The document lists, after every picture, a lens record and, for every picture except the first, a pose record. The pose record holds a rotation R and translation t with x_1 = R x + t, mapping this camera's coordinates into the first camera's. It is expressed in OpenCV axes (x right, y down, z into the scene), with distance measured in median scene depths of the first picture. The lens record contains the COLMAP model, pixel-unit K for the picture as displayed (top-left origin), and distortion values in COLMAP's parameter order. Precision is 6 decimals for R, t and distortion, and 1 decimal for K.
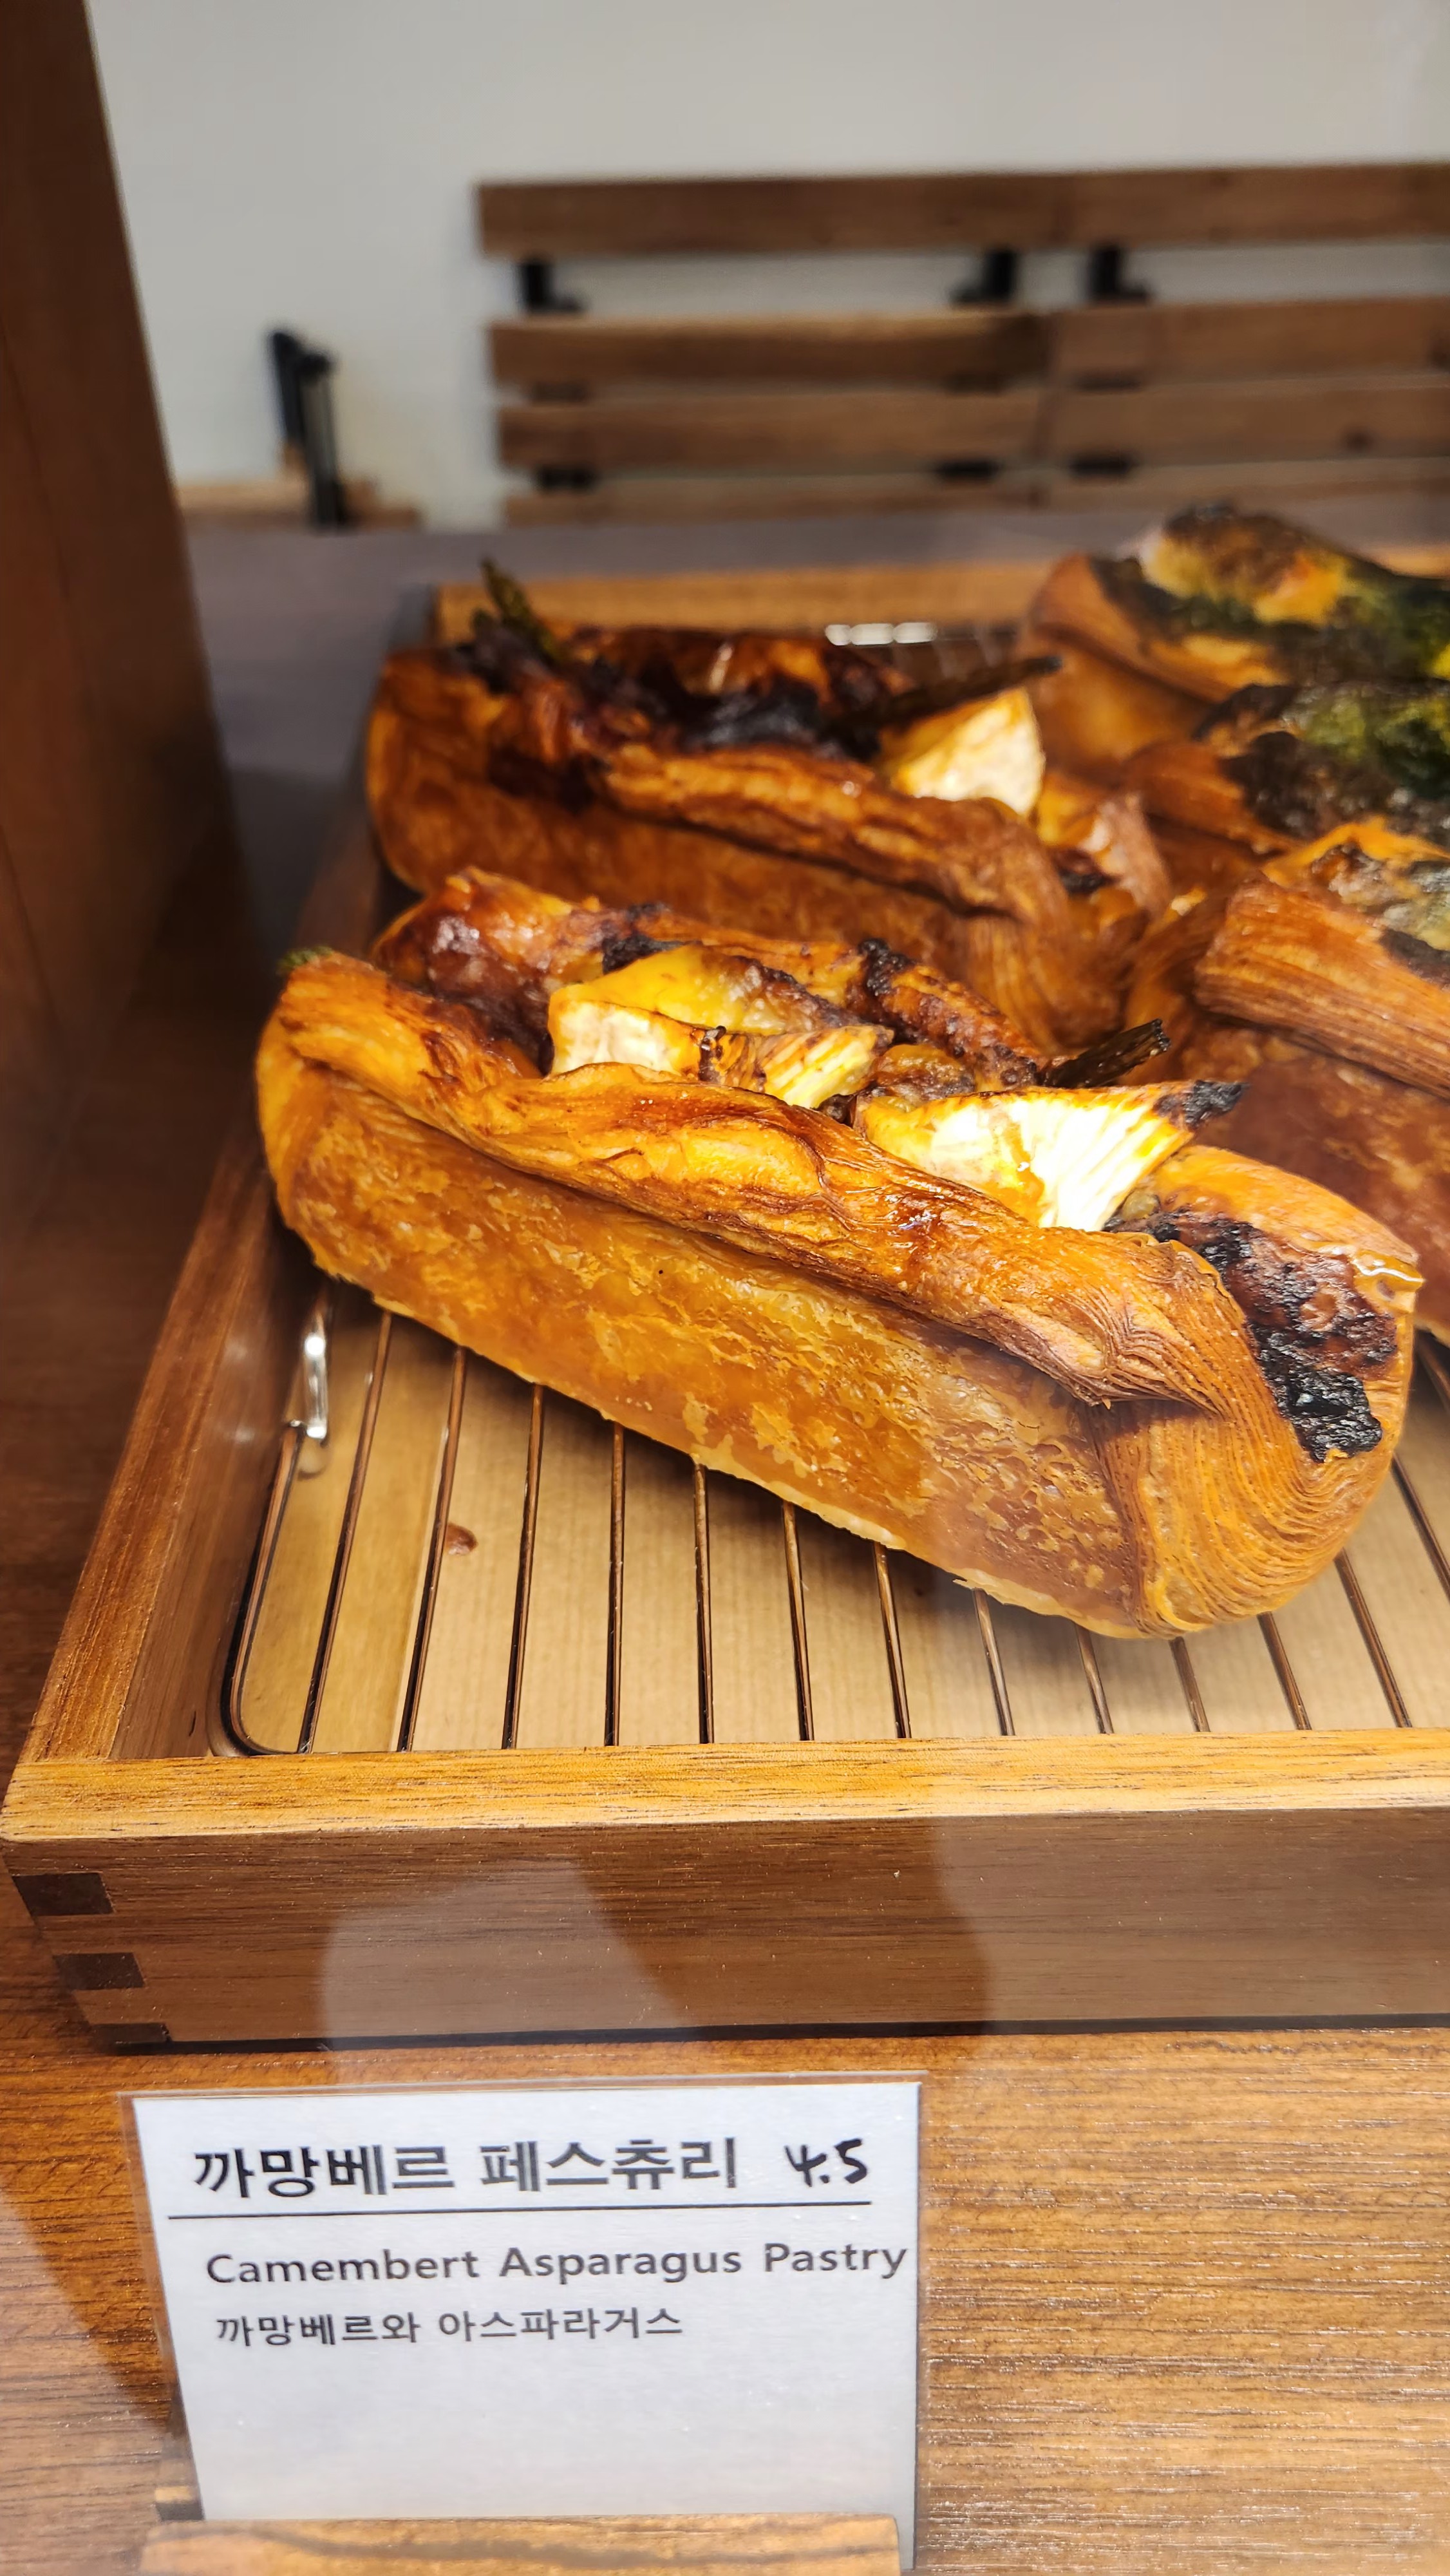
lens RADIAL K [[1939.2, 0, 692.2], [0, 1939.2, 1176.0], [0, 0, 1]] dist [0.004493, 0.028490]
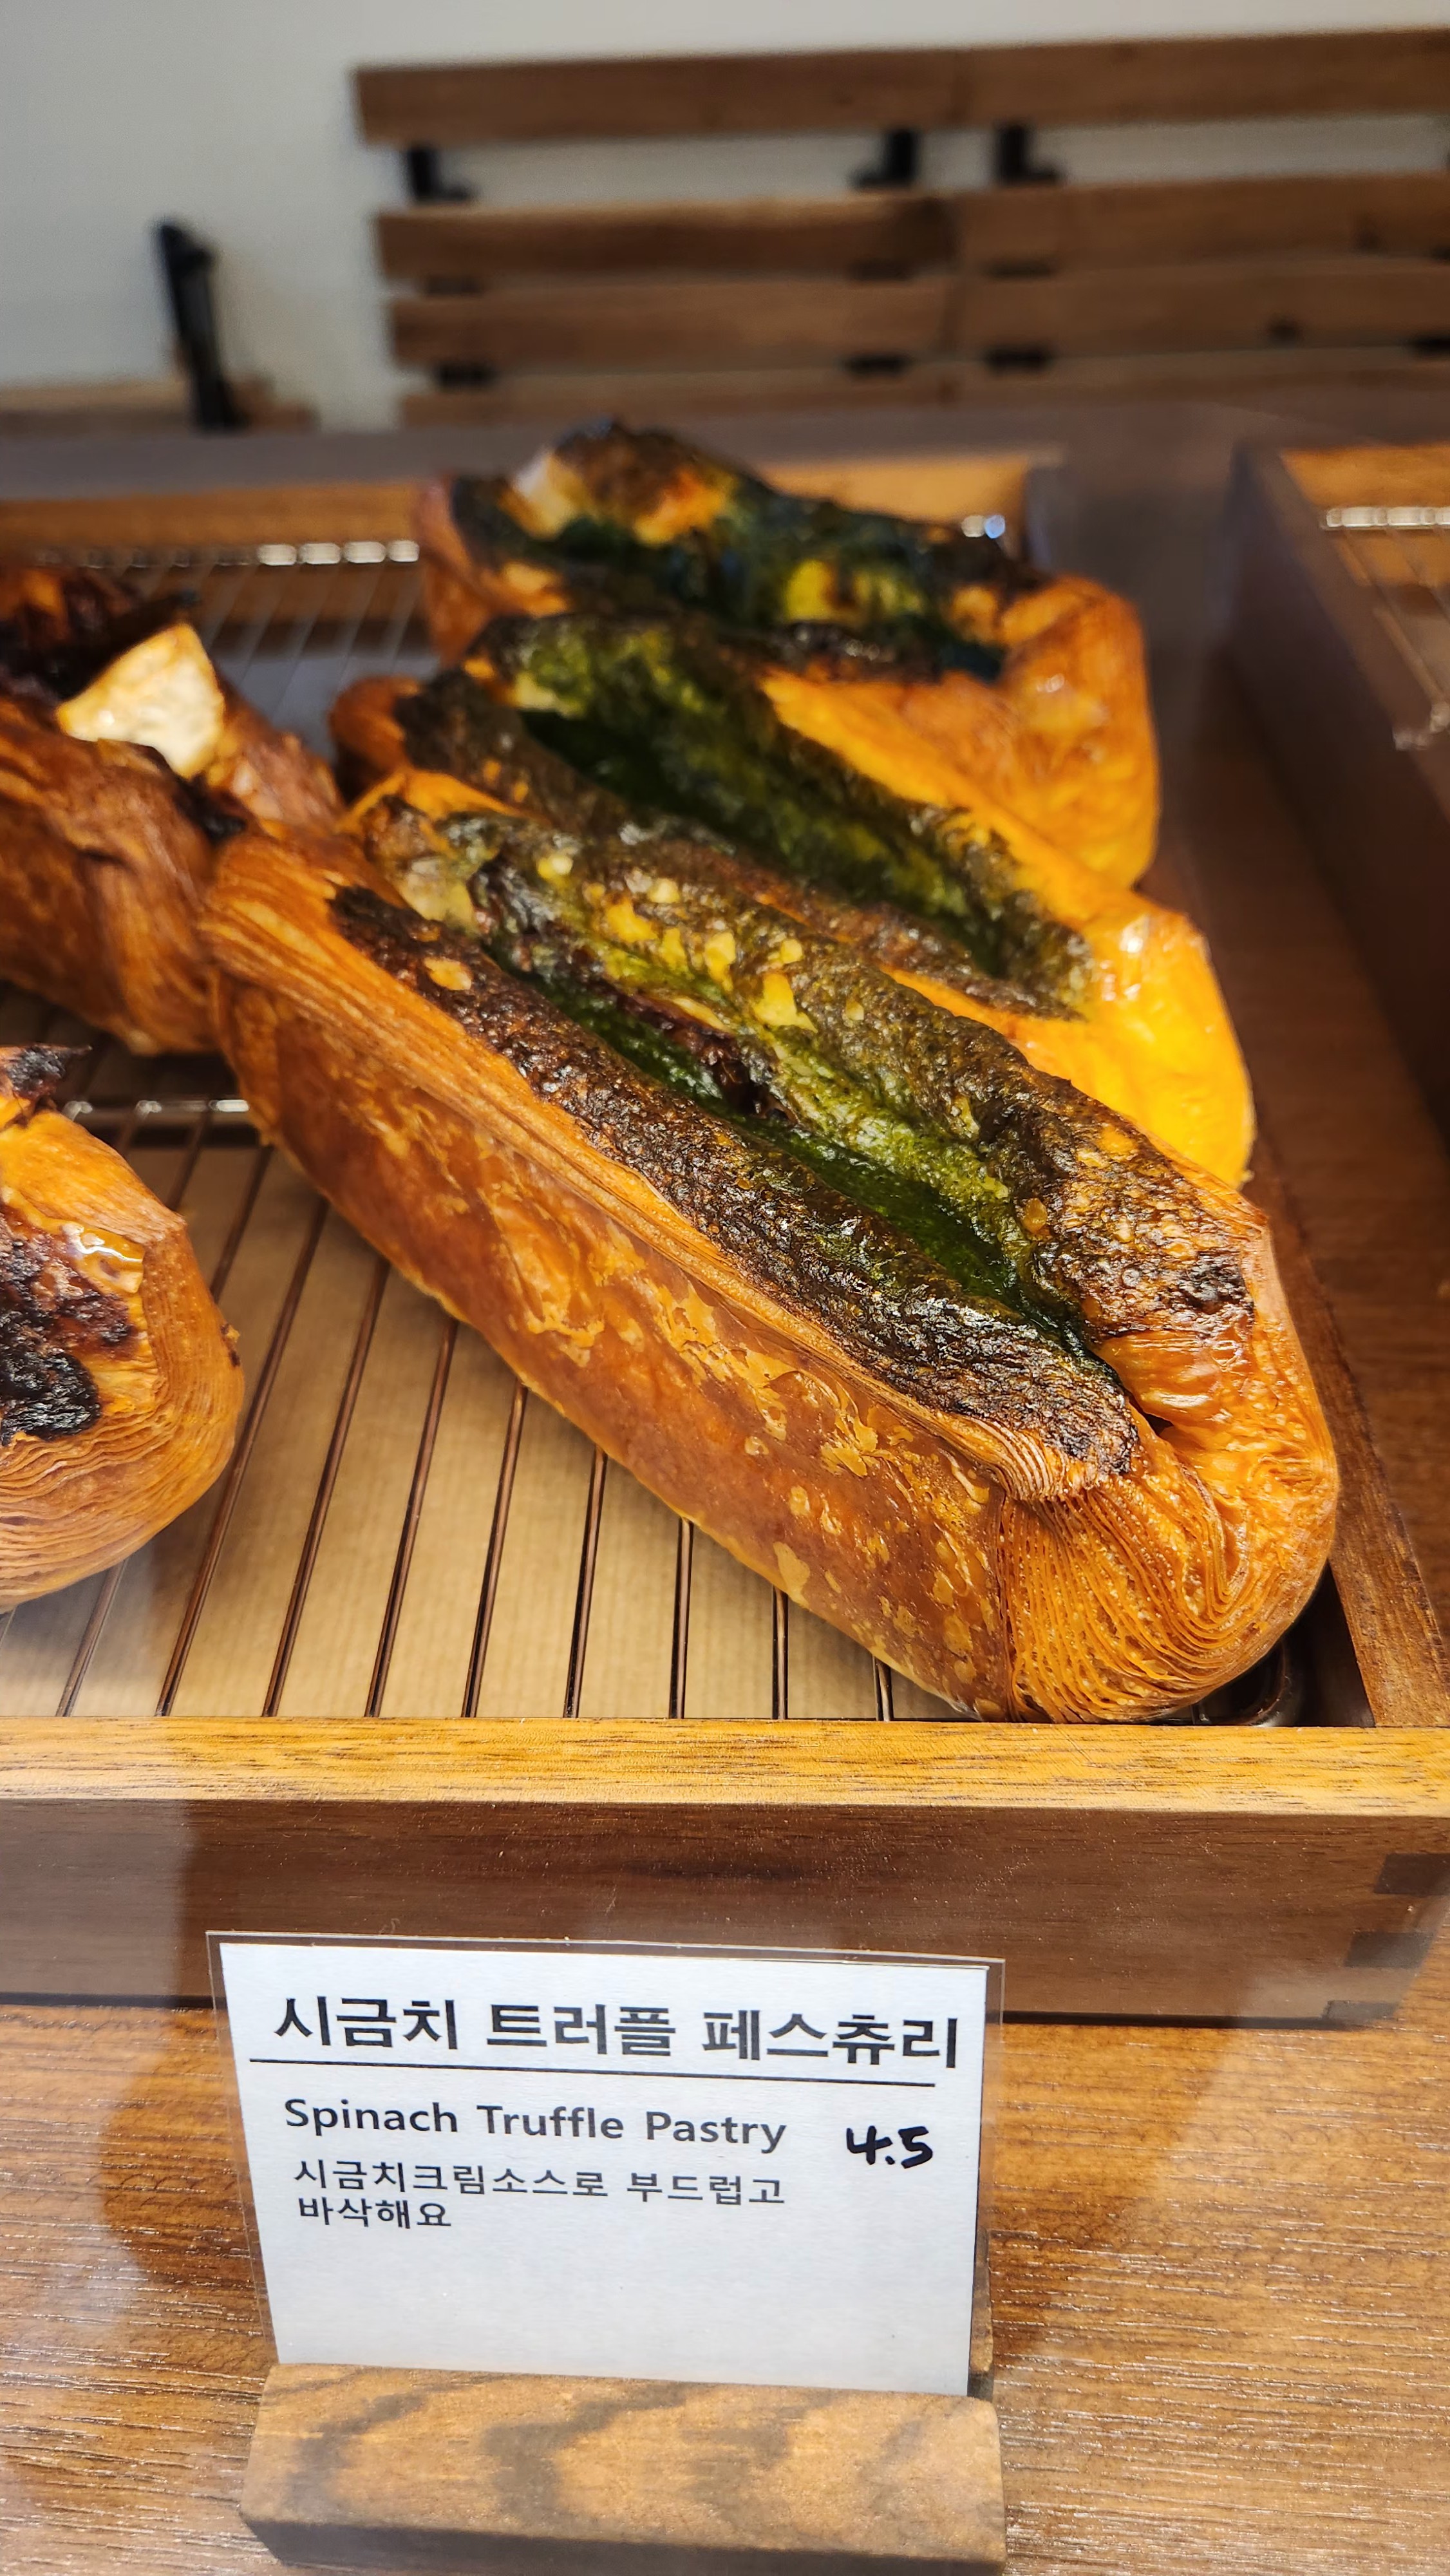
lens RADIAL K [[1939.2, 0, 802.4], [0, 1939.2, 1170.2], [0, 0, 1]] dist [0.004493, 0.028490]
pose [[0.997627, 0.020490, -0.065726, 0.440583], [-0.017192, 0.998583, 0.050364, -0.026502], [0.066665, -0.049114, 0.996566, 0.033642]]
